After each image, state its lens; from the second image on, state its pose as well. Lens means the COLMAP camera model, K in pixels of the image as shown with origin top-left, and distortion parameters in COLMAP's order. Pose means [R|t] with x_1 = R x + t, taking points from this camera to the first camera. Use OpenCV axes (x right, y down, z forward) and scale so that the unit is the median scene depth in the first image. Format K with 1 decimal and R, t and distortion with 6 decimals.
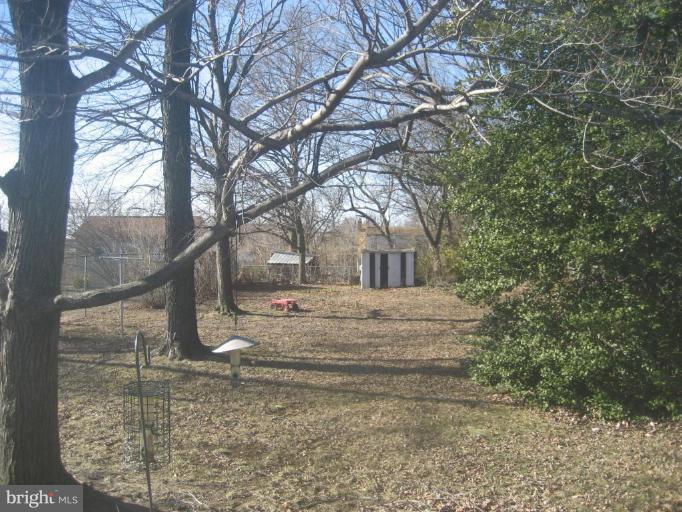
lens RADIAL K [[704.8, 0, 341.0], [0, 704.8, 256.0], [0, 0, 1]] dist [-0.196879, 0.257718]
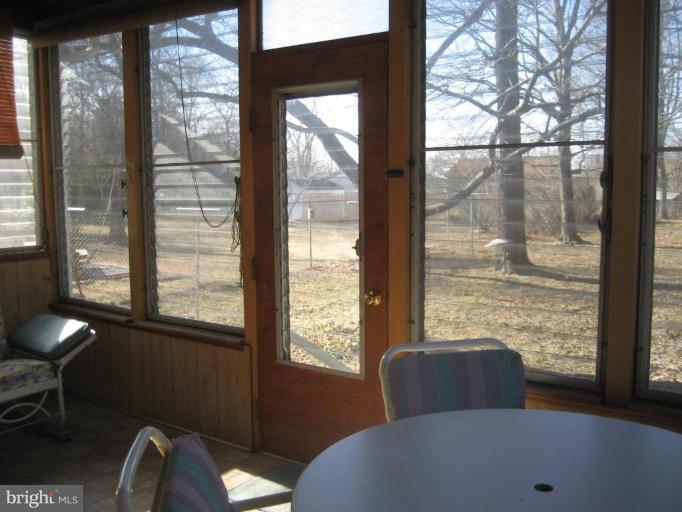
lens RADIAL K [[704.8, 0, 341.0], [0, 704.8, 256.0], [0, 0, 1]] dist [-0.196879, 0.257718]
pose [[0.860366, 0.030132, -0.508785, 0.142093], [0.014059, 0.996468, 0.082790, 0.009365], [0.509483, -0.078382, 0.856903, -0.221985]]
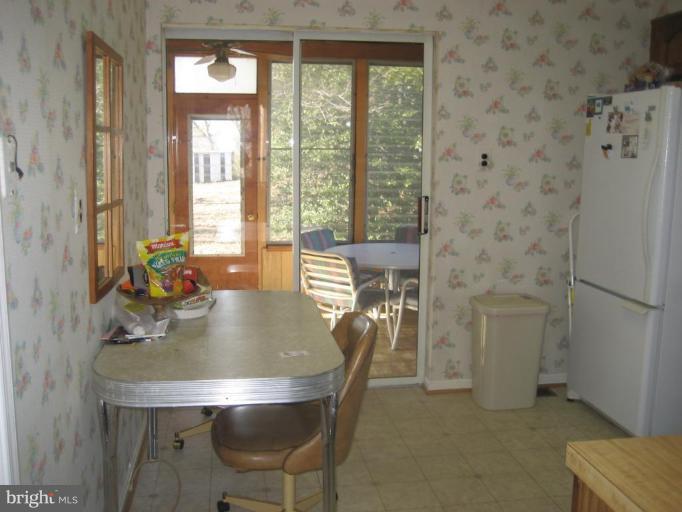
lens RADIAL K [[704.8, 0, 341.0], [0, 704.8, 256.0], [0, 0, 1]] dist [-0.196879, 0.257718]
pose [[0.968769, -0.047291, 0.243413, -0.036185], [0.012479, 0.989699, 0.142617, 0.000201], [-0.247650, -0.135126, 0.959380, -0.546835]]
